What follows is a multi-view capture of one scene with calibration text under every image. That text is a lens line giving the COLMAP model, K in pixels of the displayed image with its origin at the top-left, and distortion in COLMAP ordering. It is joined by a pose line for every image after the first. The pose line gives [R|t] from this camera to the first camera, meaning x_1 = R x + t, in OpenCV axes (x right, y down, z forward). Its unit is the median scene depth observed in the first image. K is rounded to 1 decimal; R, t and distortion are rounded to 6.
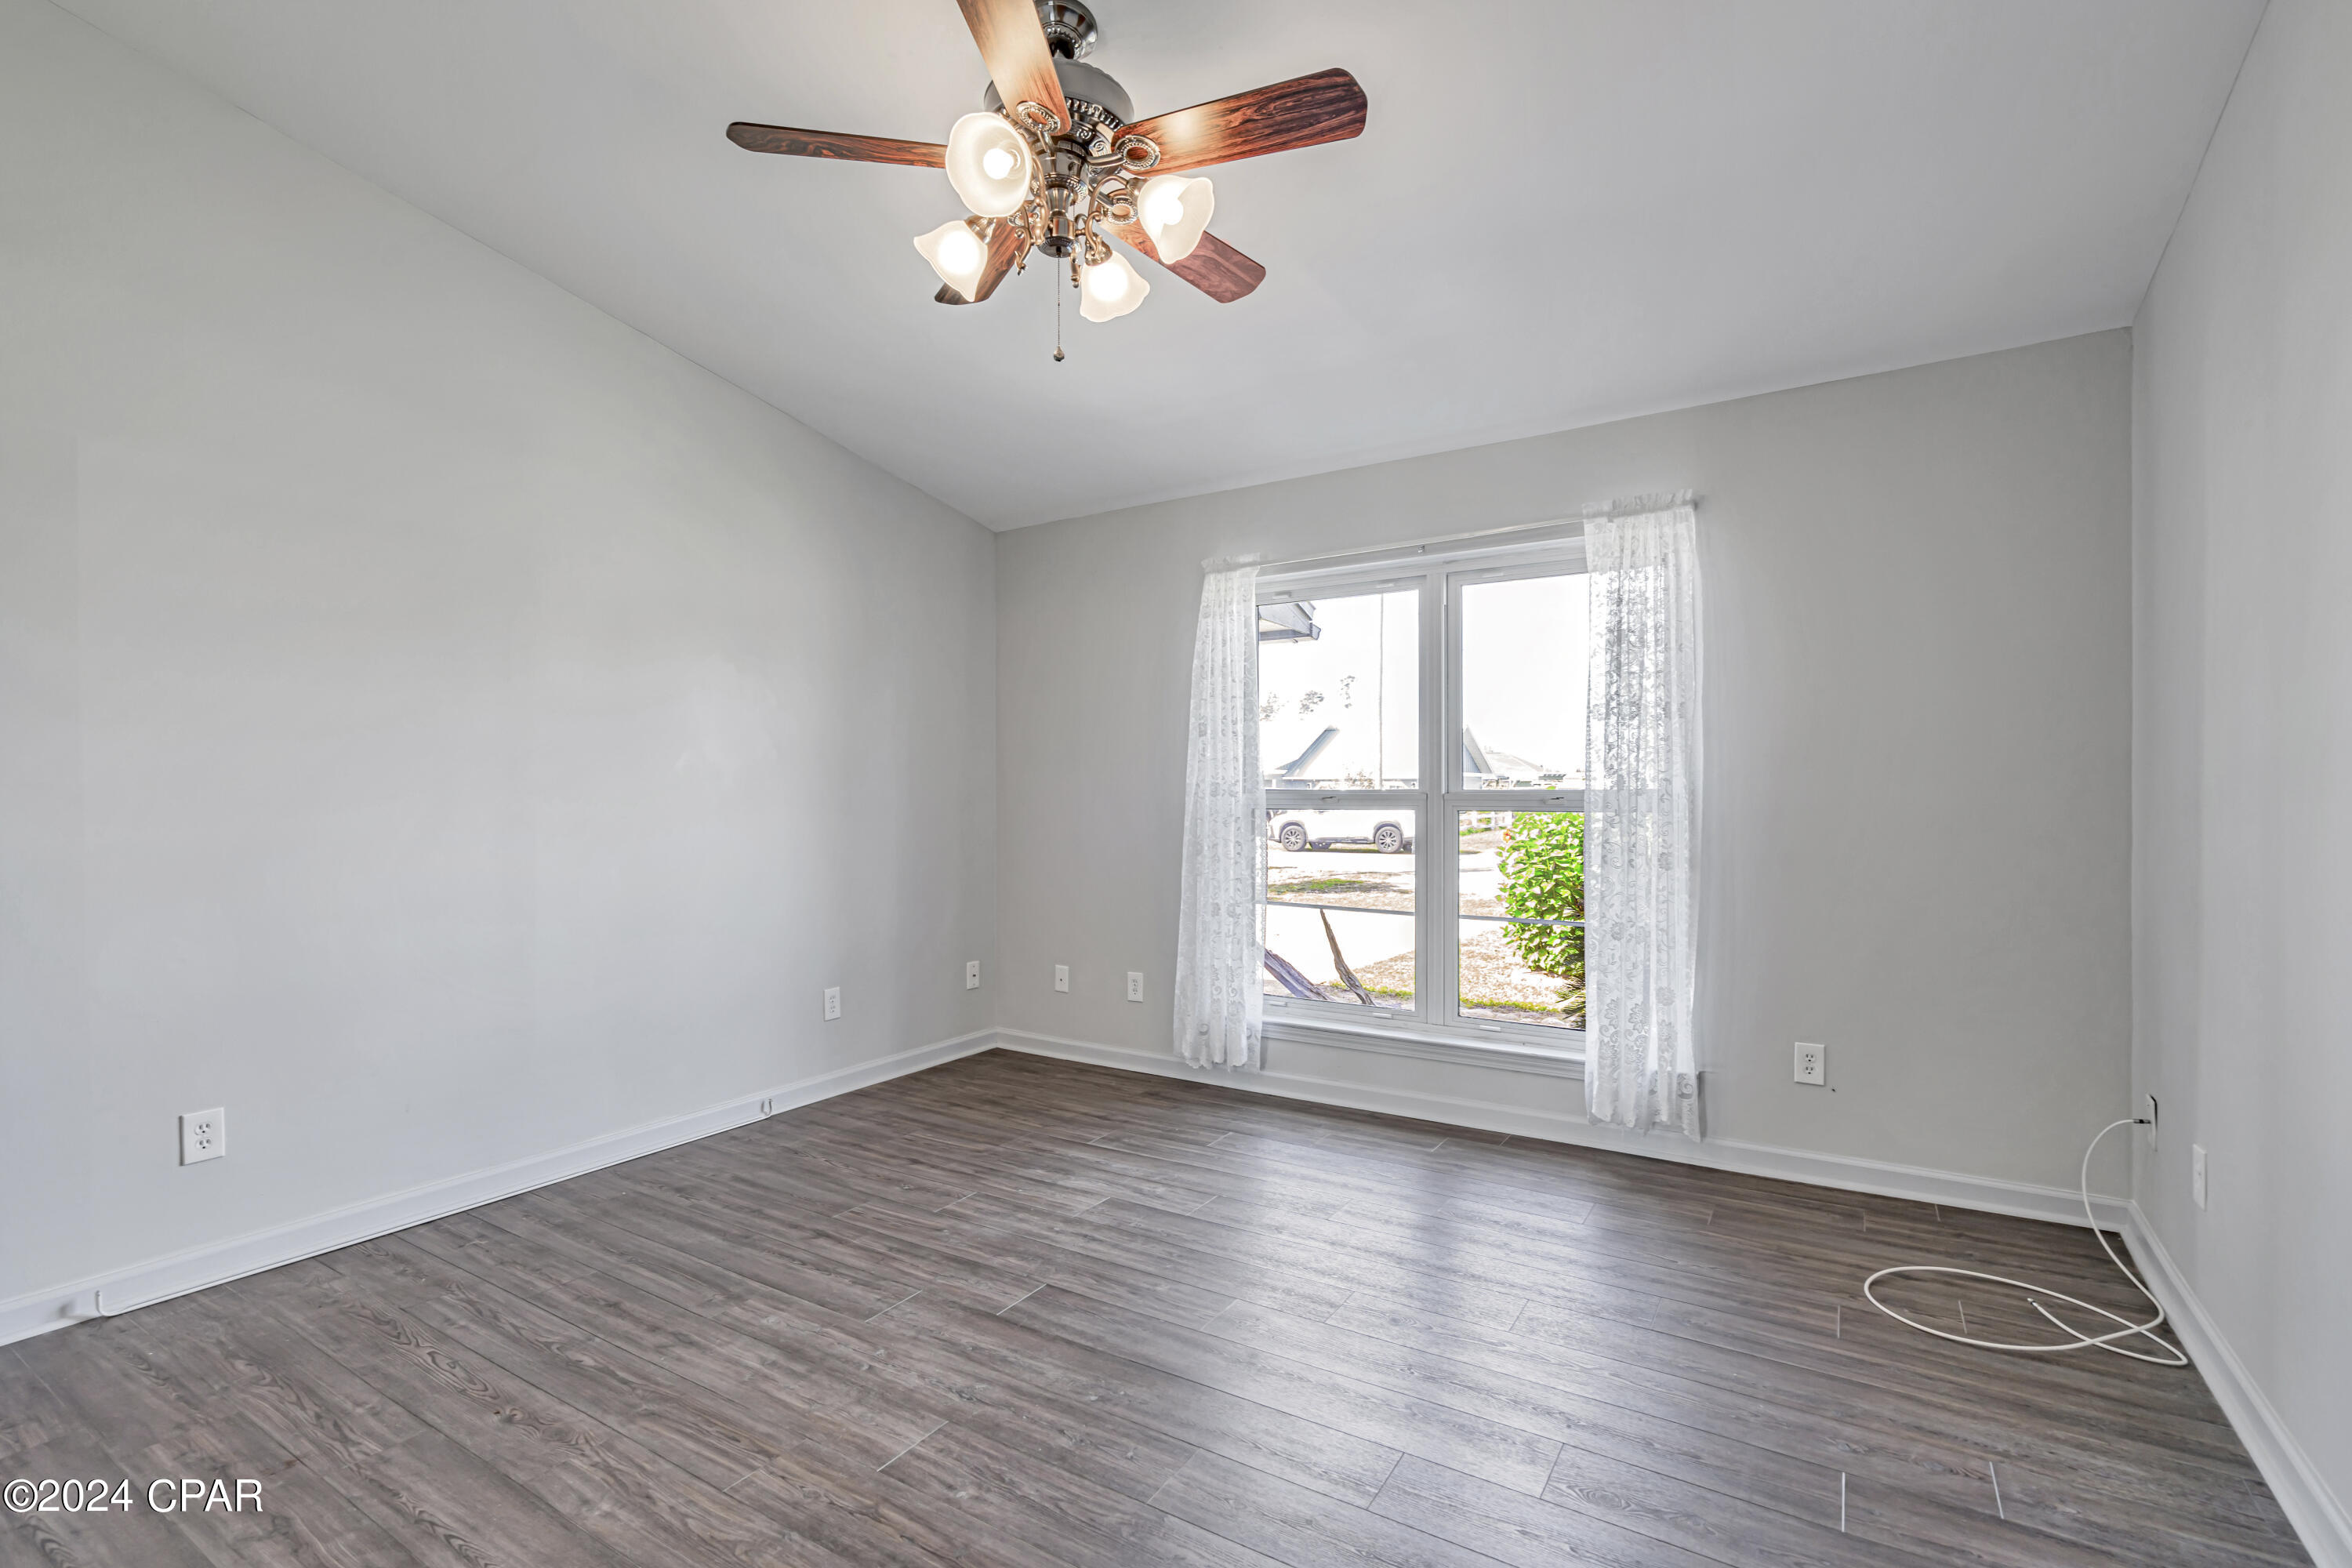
lens RADIAL K [[1054.5, 0, 1176.0], [0, 1054.5, 784.0], [0, 0, 1]] dist [0.000565, 0.000523]
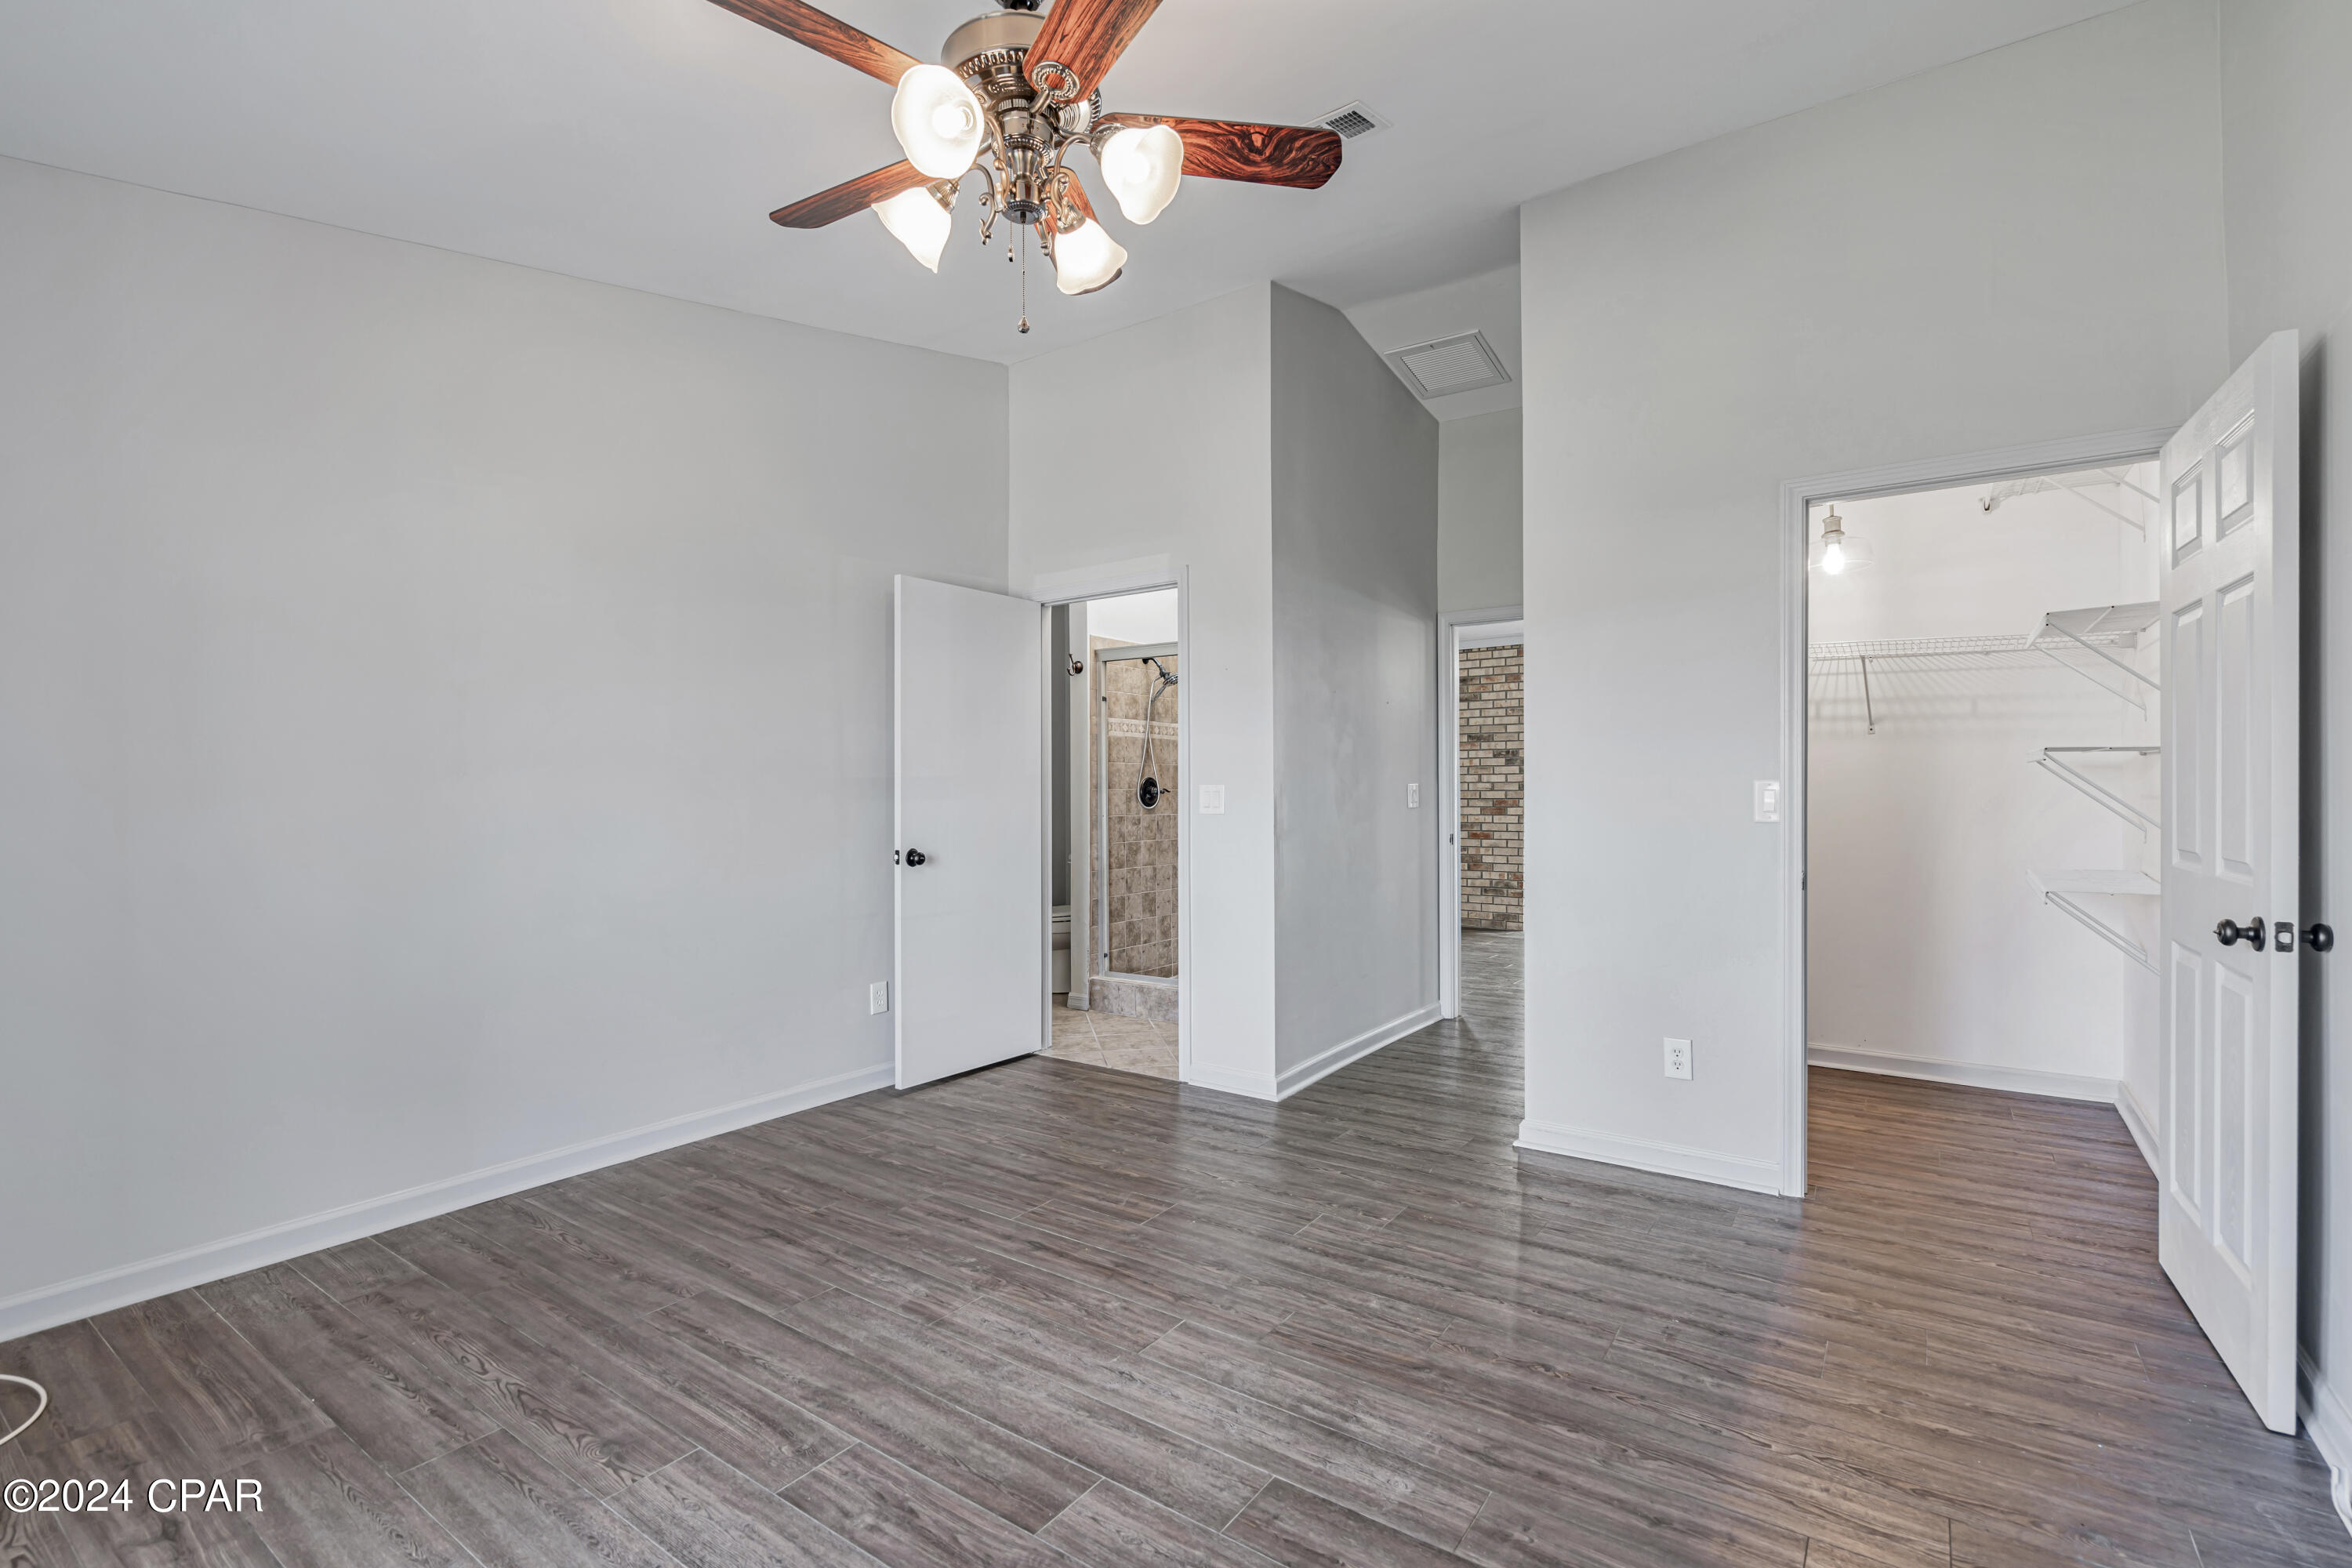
lens RADIAL K [[1072.3, 0, 1176.0], [0, 1072.3, 784.0], [0, 0, 1]] dist [-0.001937, 0.000465]
pose [[-0.998554, 0.009444, 0.052919, -0.251971], [0.008730, 0.999868, -0.013705, 0.016513], [-0.053042, -0.013224, -0.998505, 1.670405]]
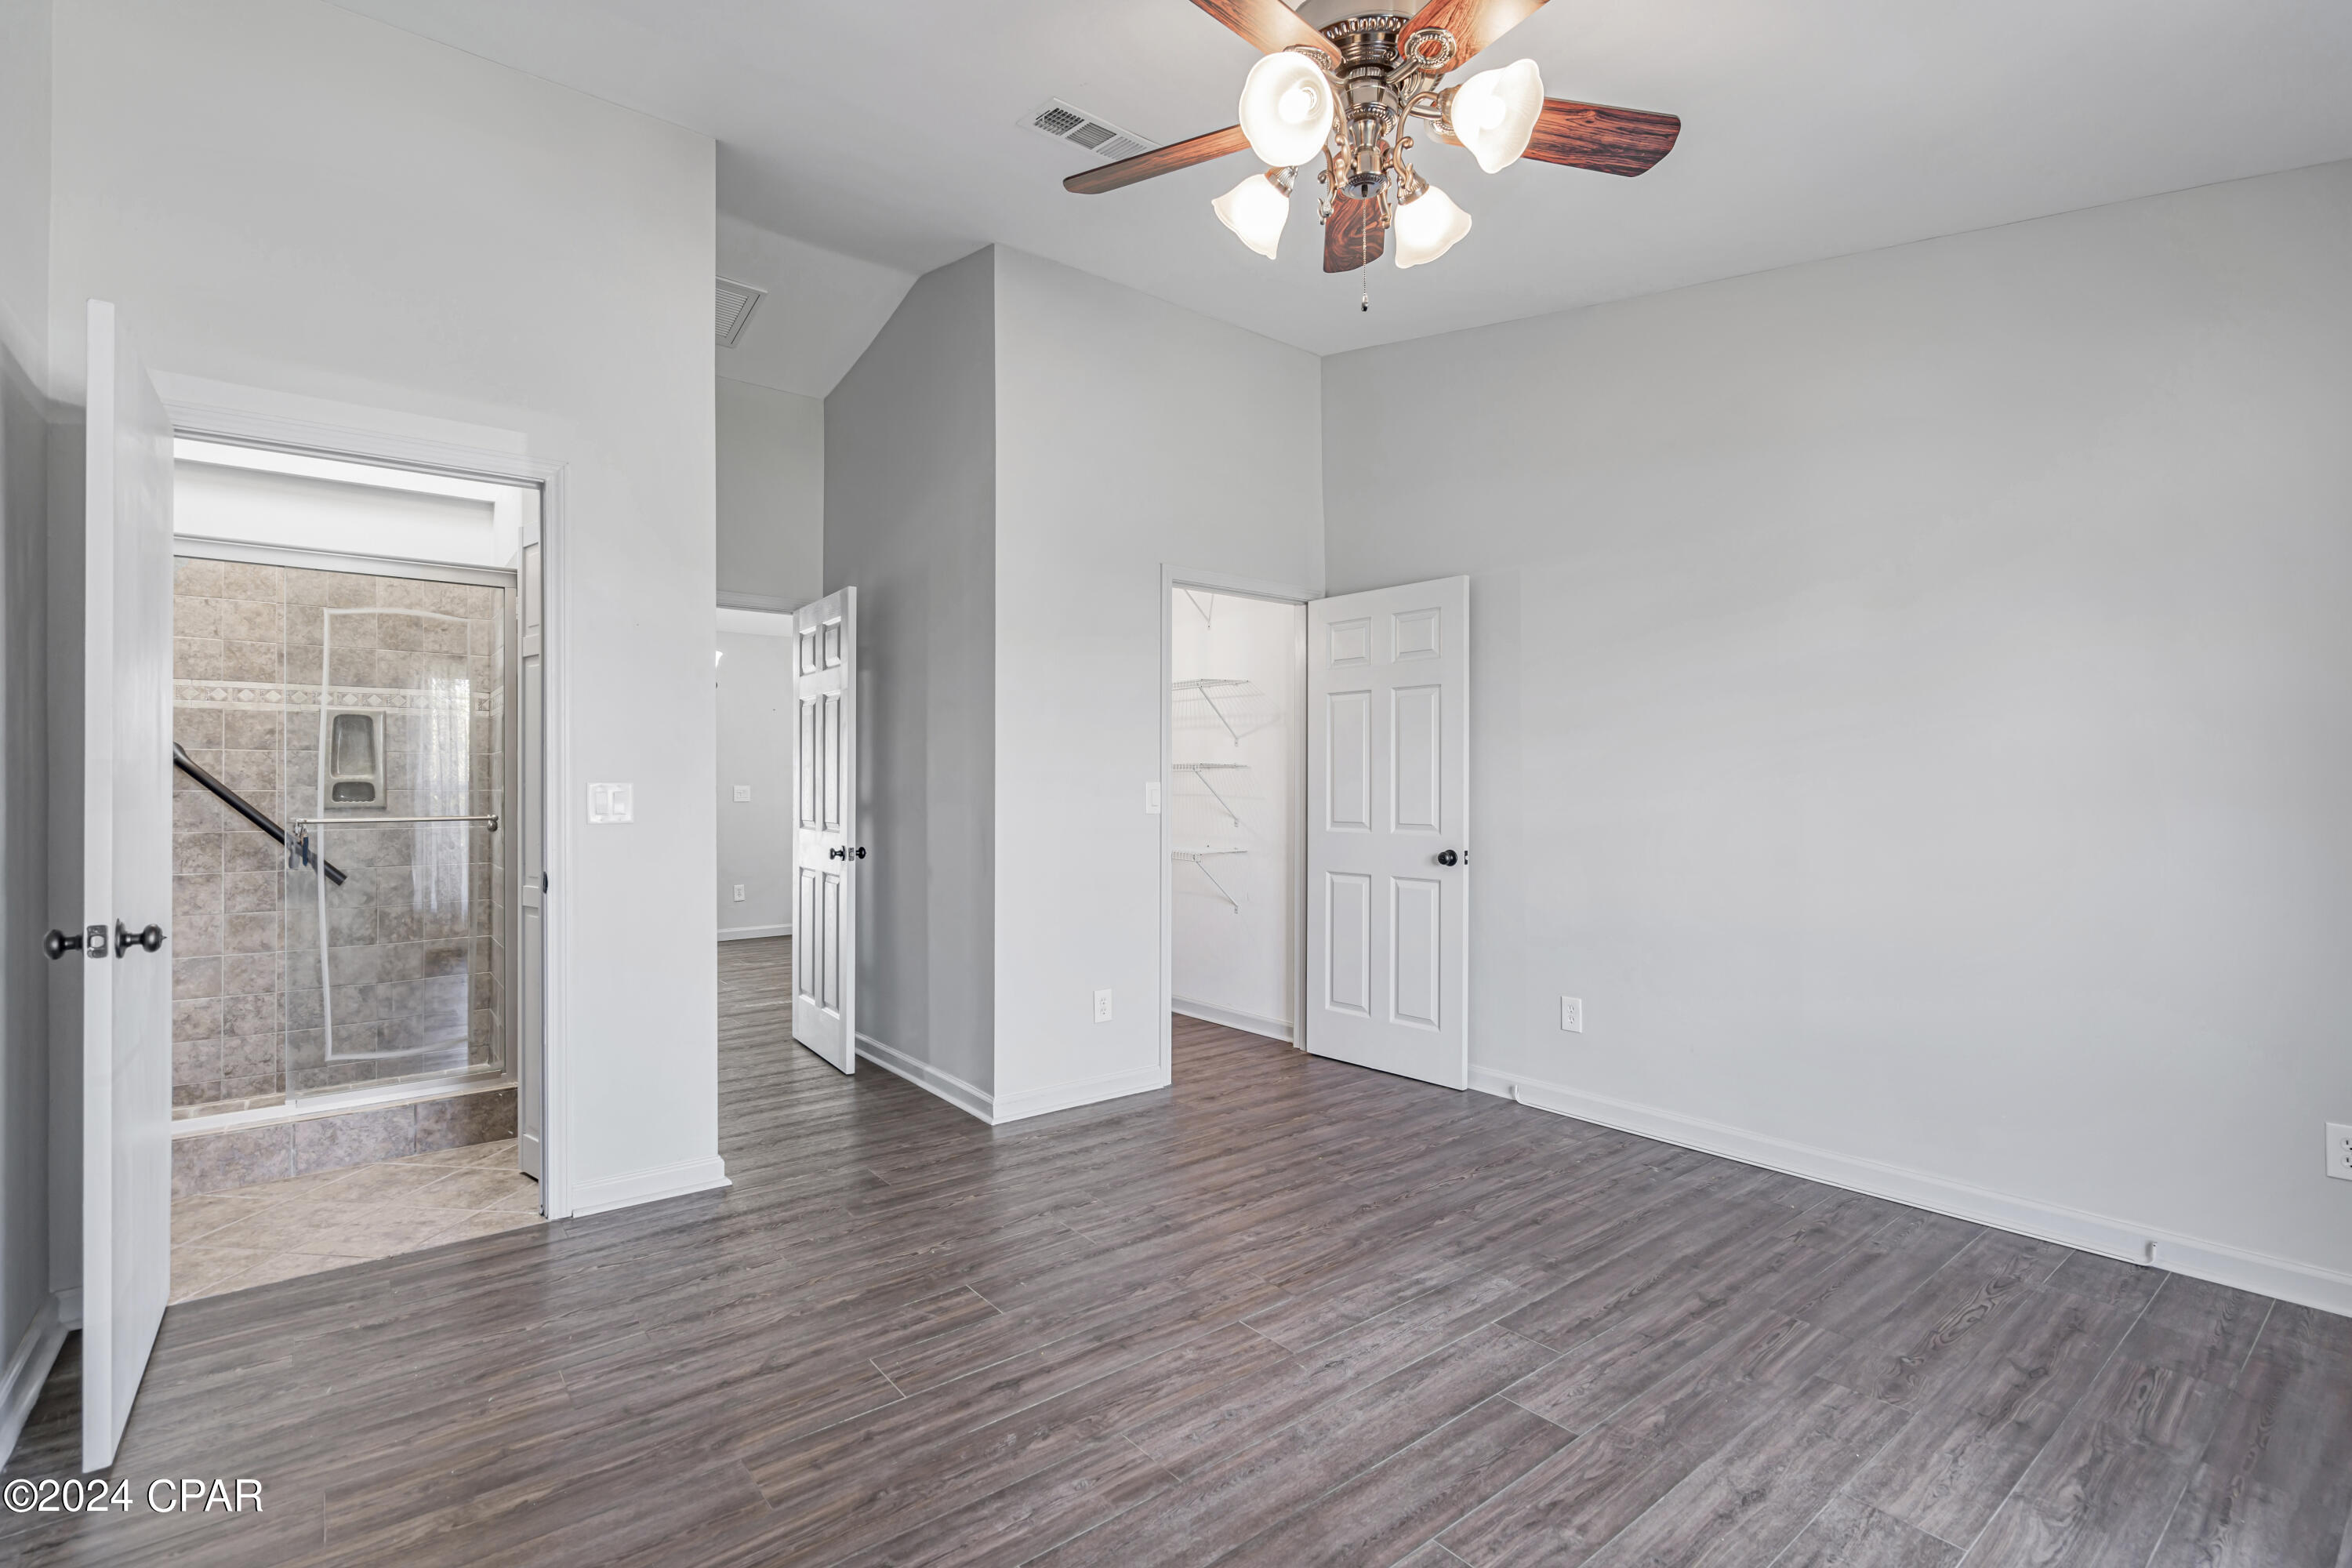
lens RADIAL K [[1072.3, 0, 1176.0], [0, 1072.3, 784.0], [0, 0, 1]] dist [-0.001937, 0.000465]
pose [[-0.324833, 0.000714, -0.945771, 0.693627], [0.012040, 0.999922, -0.003380, 0.008412], [0.945695, -0.012485, -0.324816, 0.982963]]
